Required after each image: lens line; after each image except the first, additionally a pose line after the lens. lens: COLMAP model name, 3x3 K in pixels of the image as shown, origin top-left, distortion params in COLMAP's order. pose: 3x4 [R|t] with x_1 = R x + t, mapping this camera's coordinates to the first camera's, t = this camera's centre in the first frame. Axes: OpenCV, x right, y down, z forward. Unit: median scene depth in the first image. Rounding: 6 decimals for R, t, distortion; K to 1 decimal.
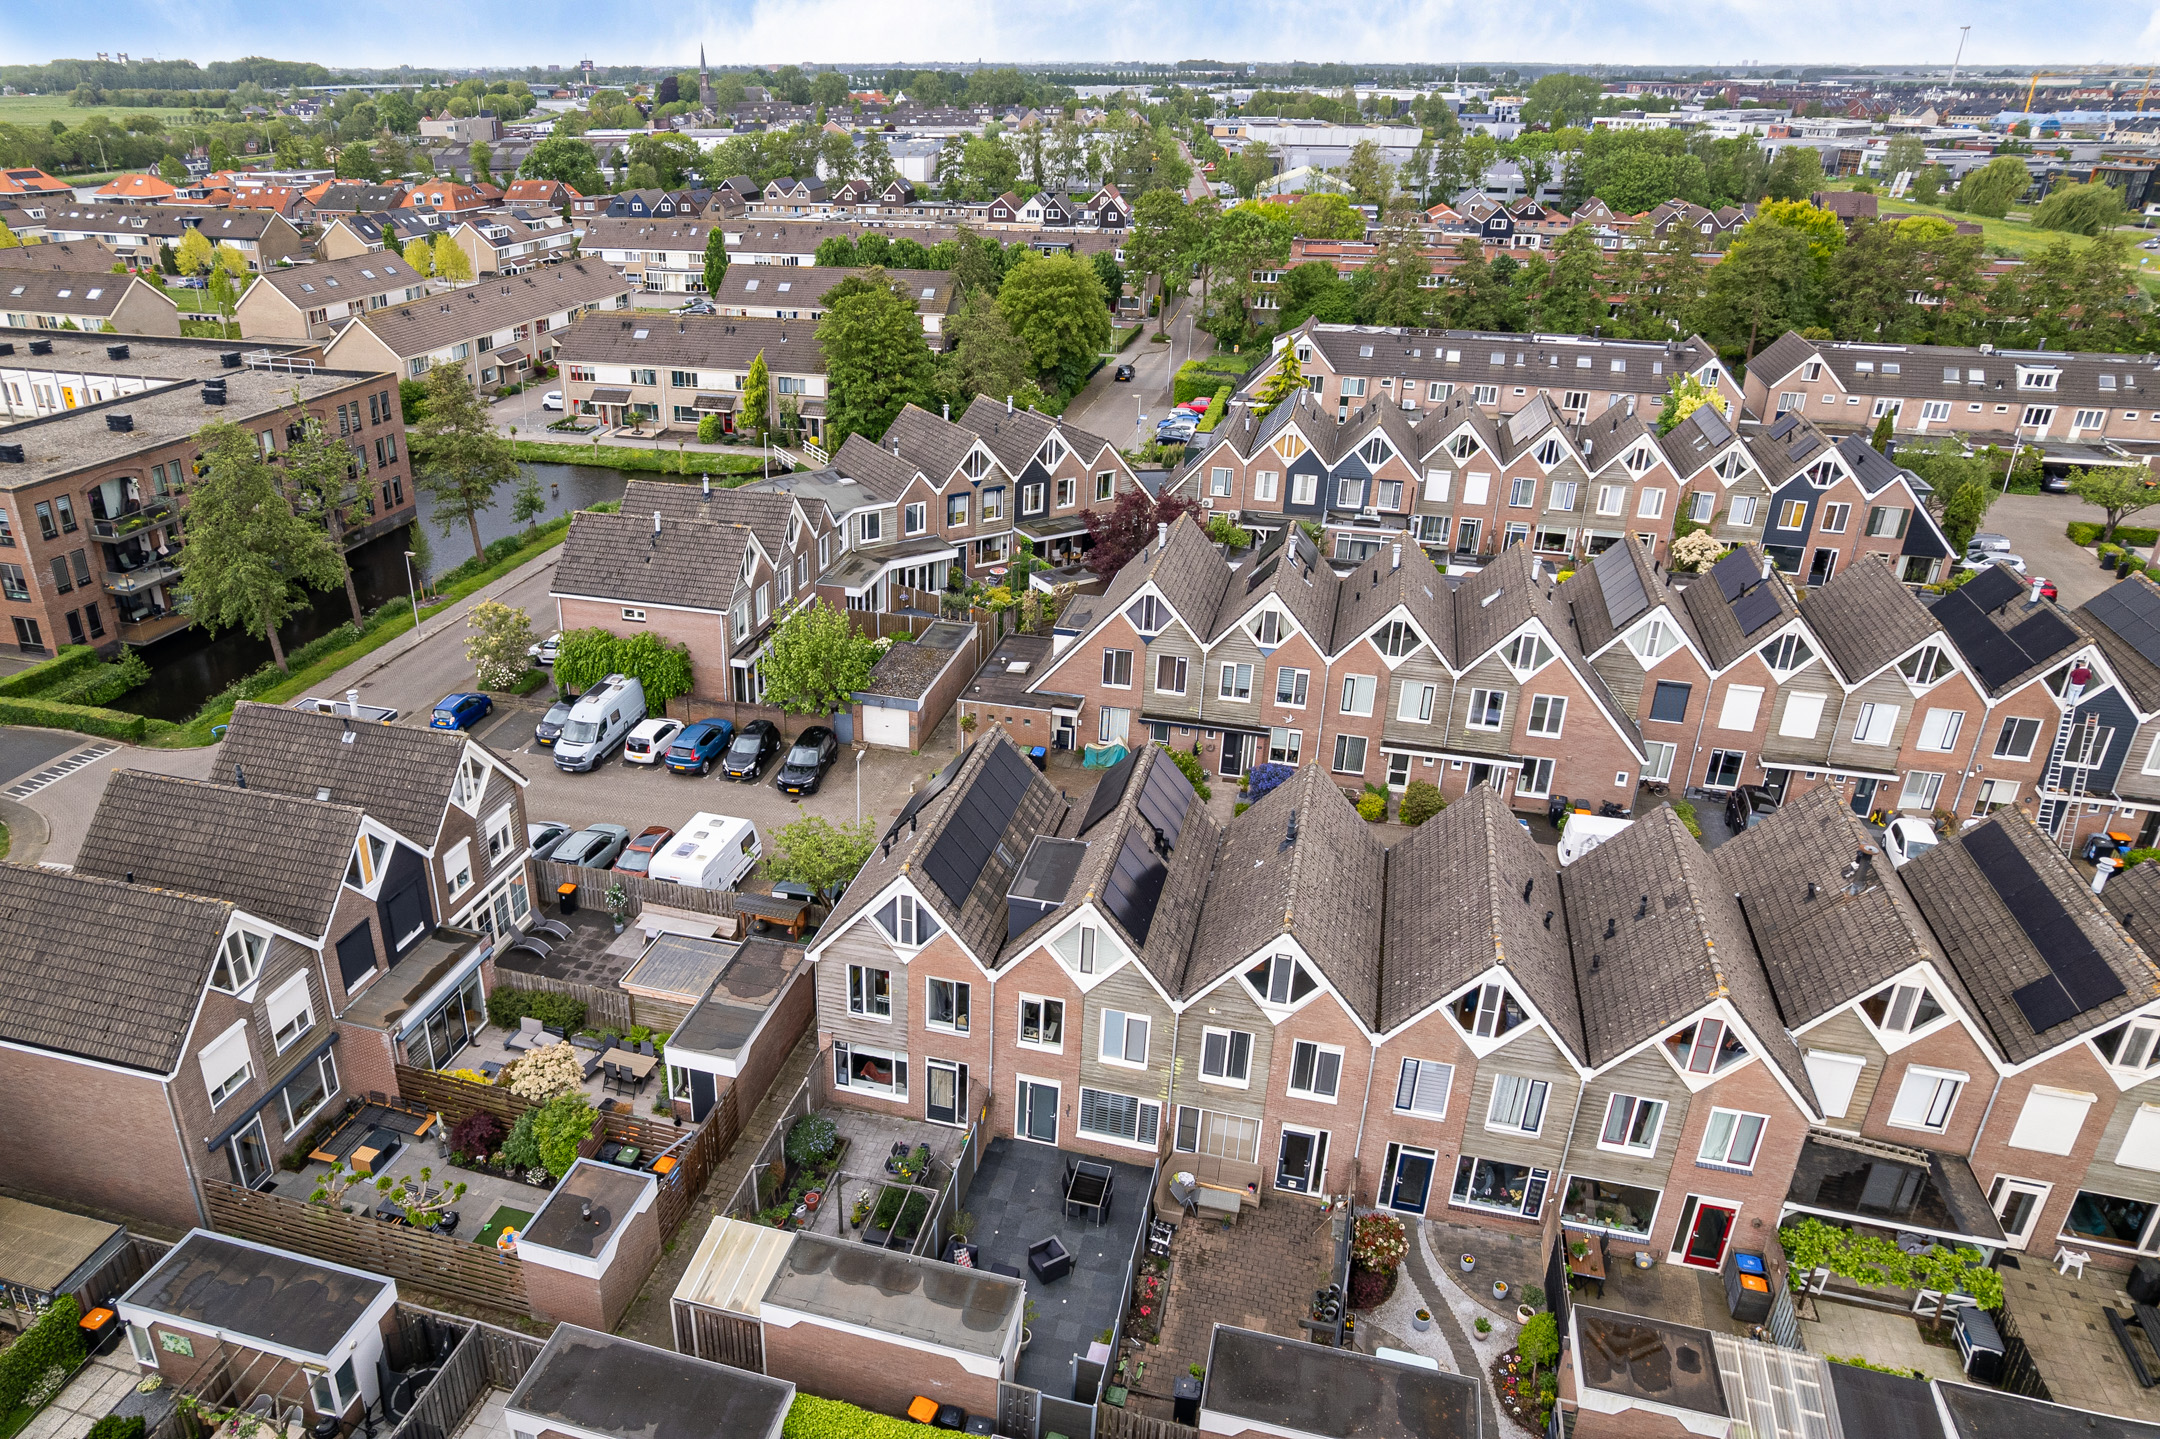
lens RADIAL K [[1401.6, 0, 1112.2], [0, 1401.6, 614.7], [0, 0, 1]] dist [-0.044473, 0.042521]
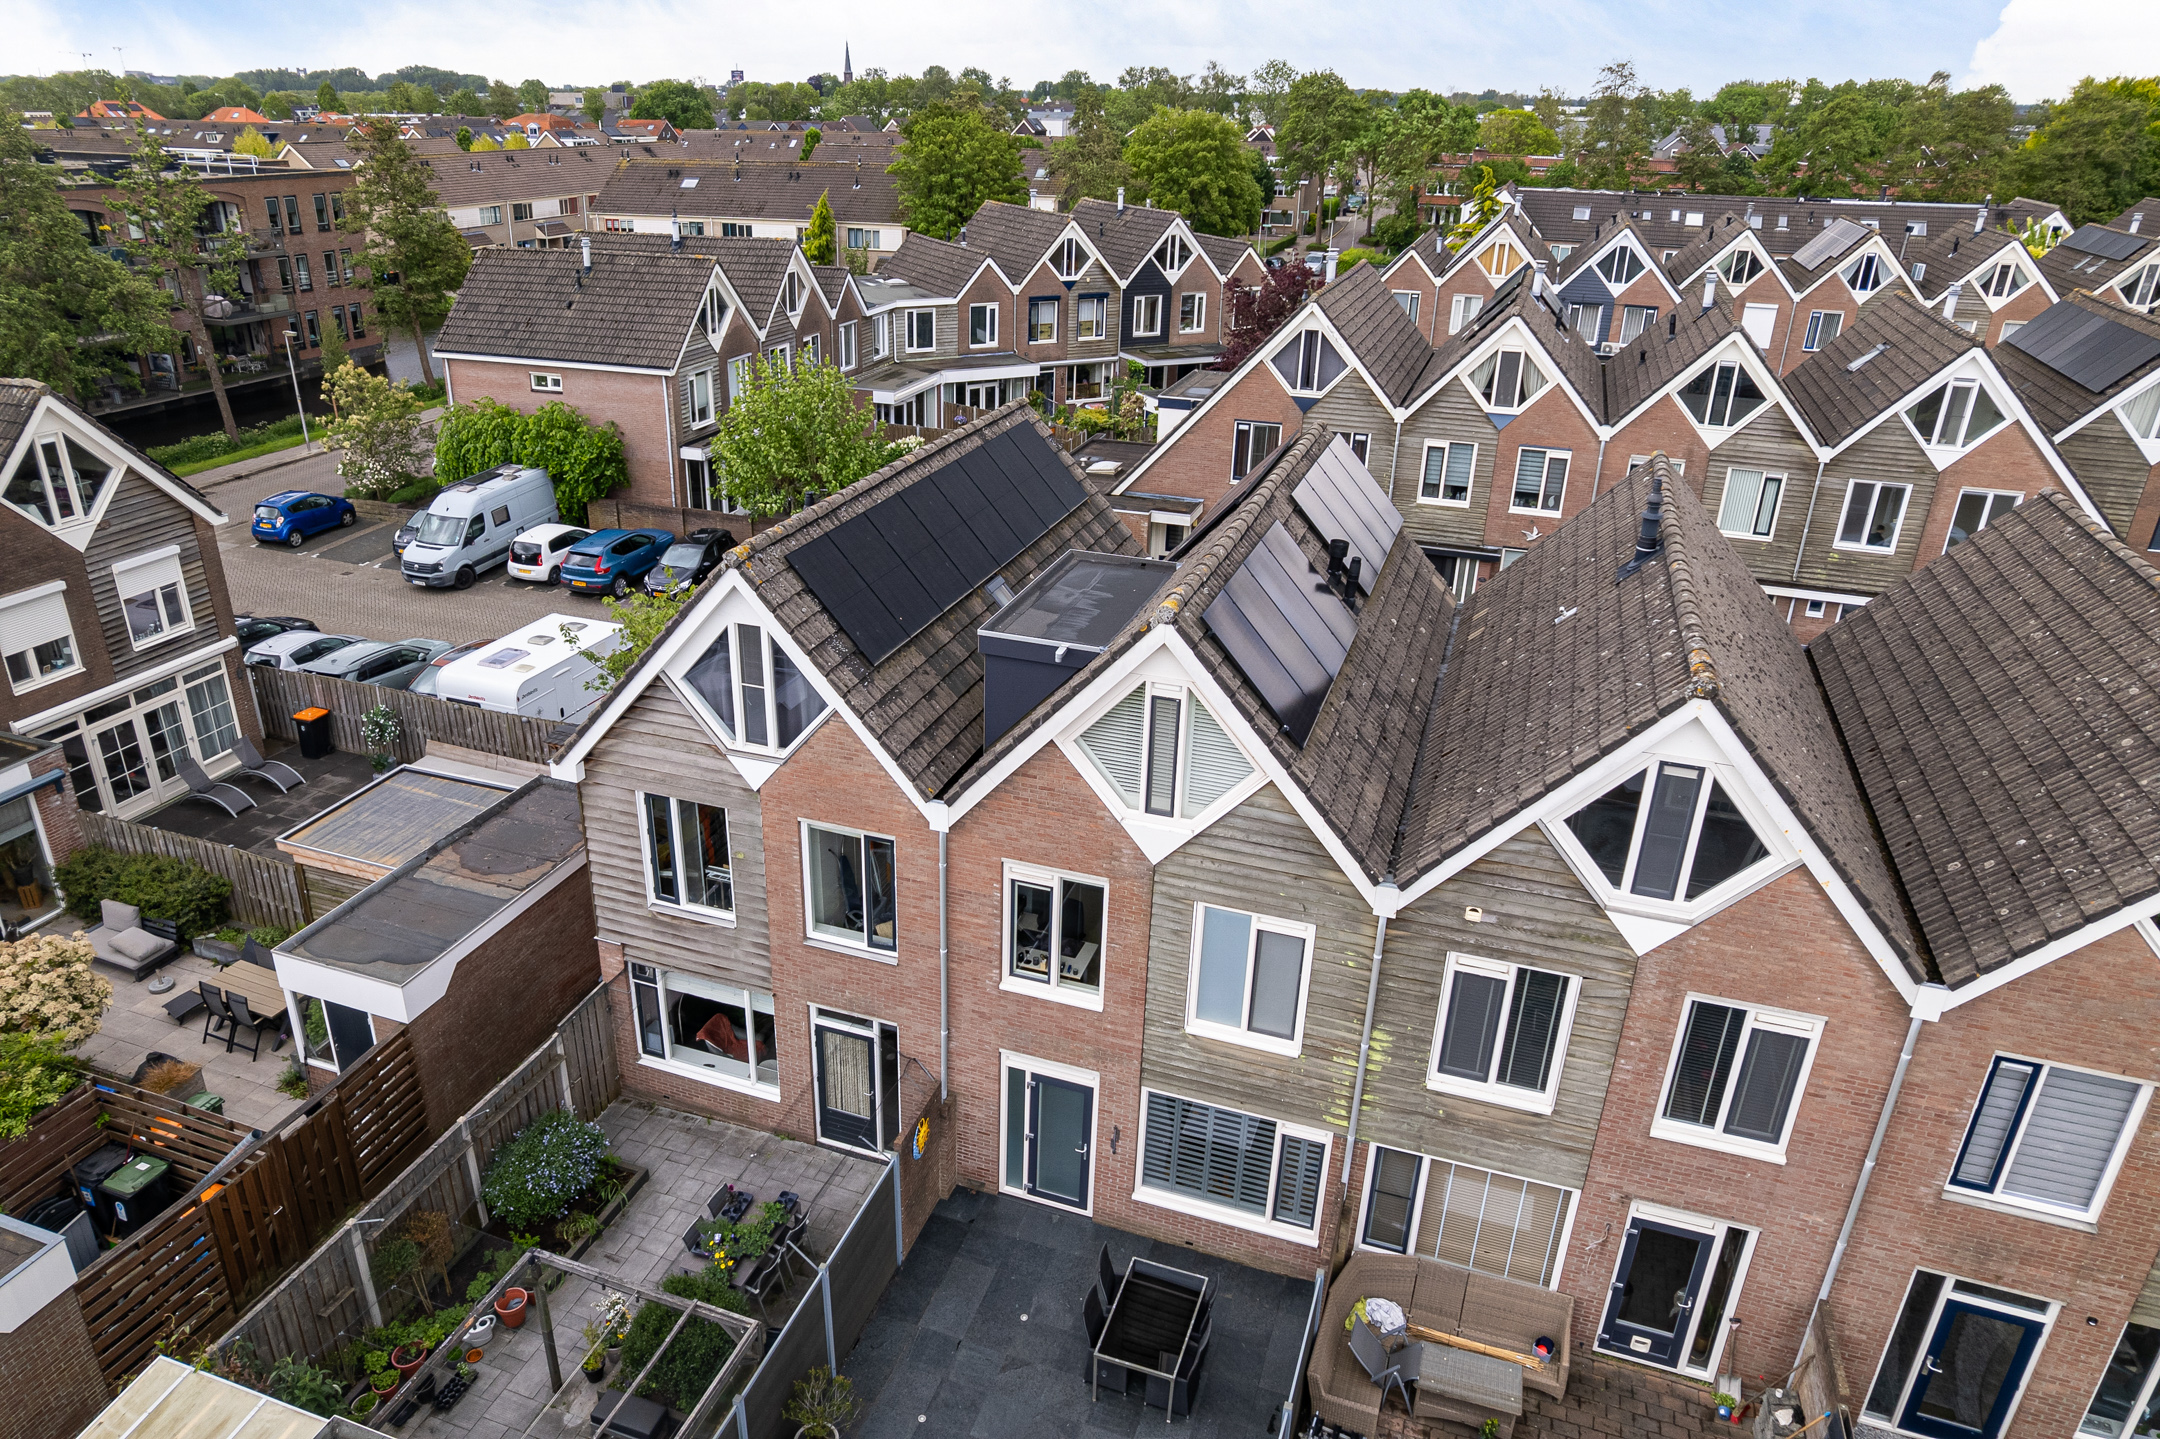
lens RADIAL K [[1377.2, 0, 1080.0], [0, 1377.2, 719.5], [0, 0, 1]] dist [-0.069040, 0.063077]
pose [[0.991915, 0.025285, -0.124359, 0.007467], [-0.019021, 0.998502, 0.051299, 0.196902], [0.125469, -0.048518, 0.990910, 0.564941]]
